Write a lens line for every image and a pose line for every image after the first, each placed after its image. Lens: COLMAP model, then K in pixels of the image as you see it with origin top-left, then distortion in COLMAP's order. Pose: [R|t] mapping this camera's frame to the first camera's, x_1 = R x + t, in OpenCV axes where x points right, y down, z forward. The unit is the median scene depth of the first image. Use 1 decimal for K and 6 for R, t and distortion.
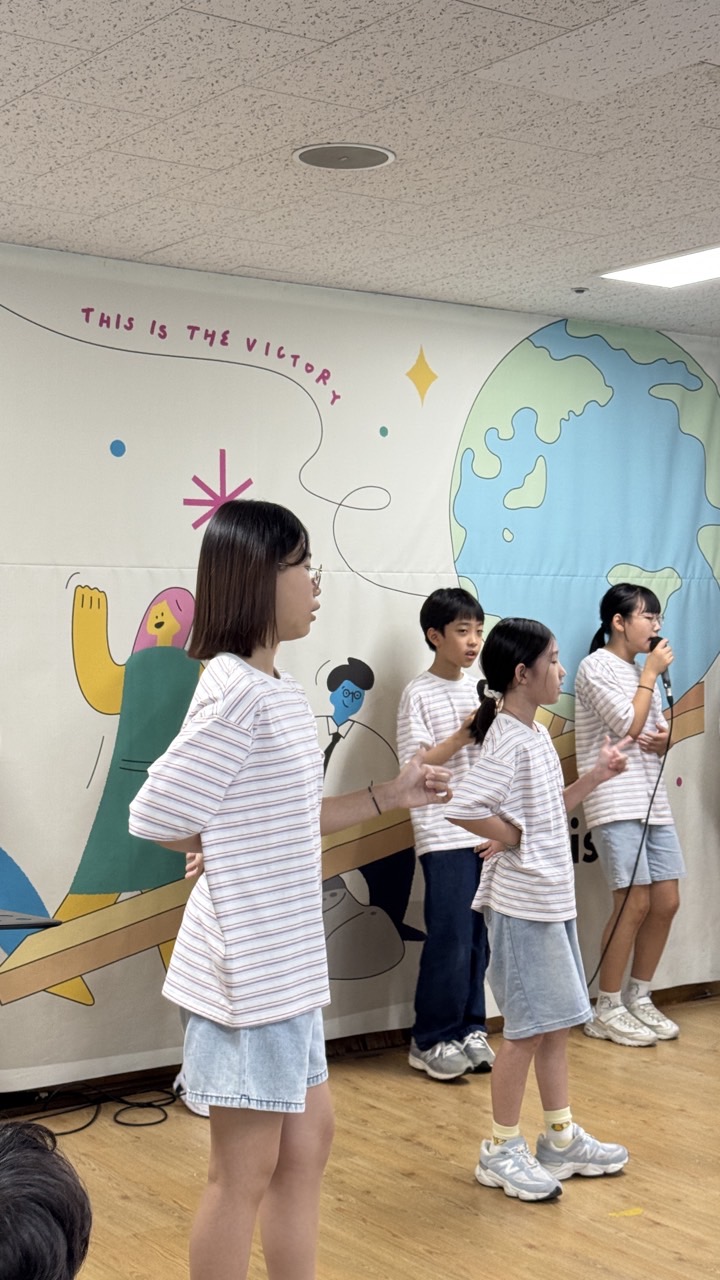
lens RADIAL K [[1788.0, 0, 359.6], [0, 1788.0, 624.3], [0, 0, 1]] dist [0.149906, -0.104065]
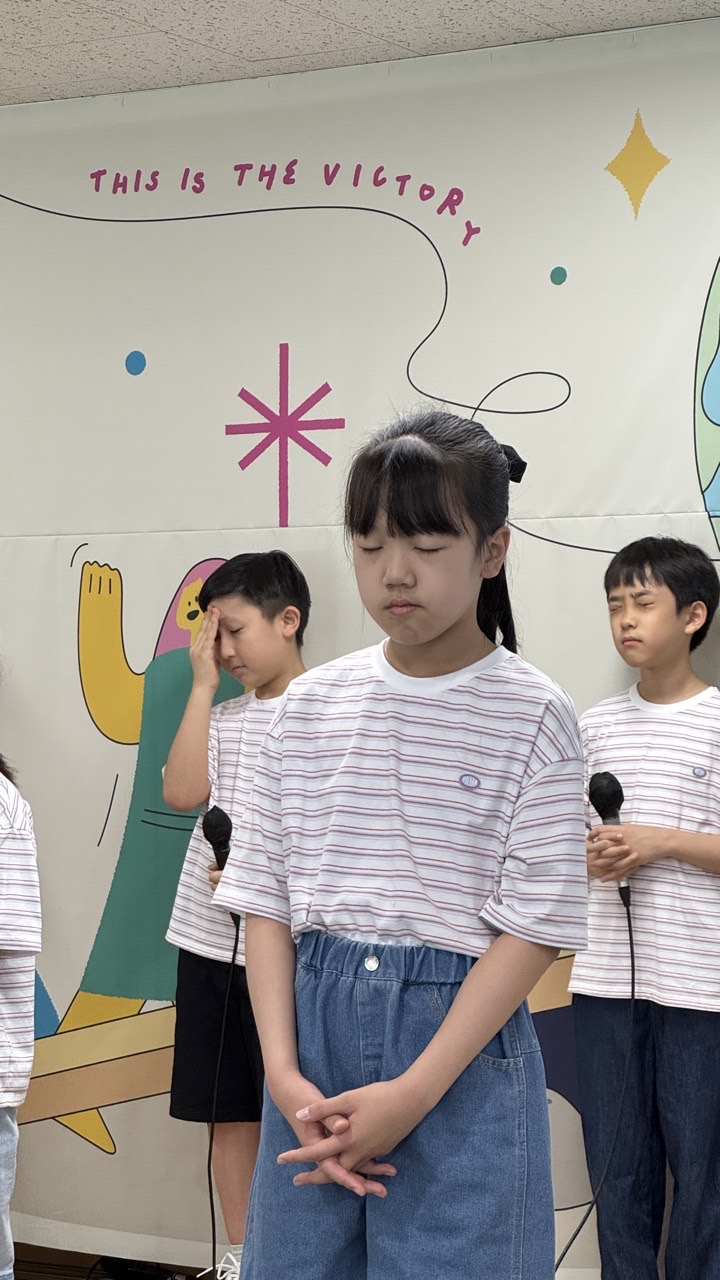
lens RADIAL K [[2829.1, 0, 360.8], [0, 2829.1, 597.8], [0, 0, 1]] dist [0.154994, 1.114369]
pose [[0.444852, -0.019638, -0.895389, 0.861656], [0.010904, 0.999804, -0.016511, 0.012416], [0.895537, -0.002418, 0.444979, 0.566399]]
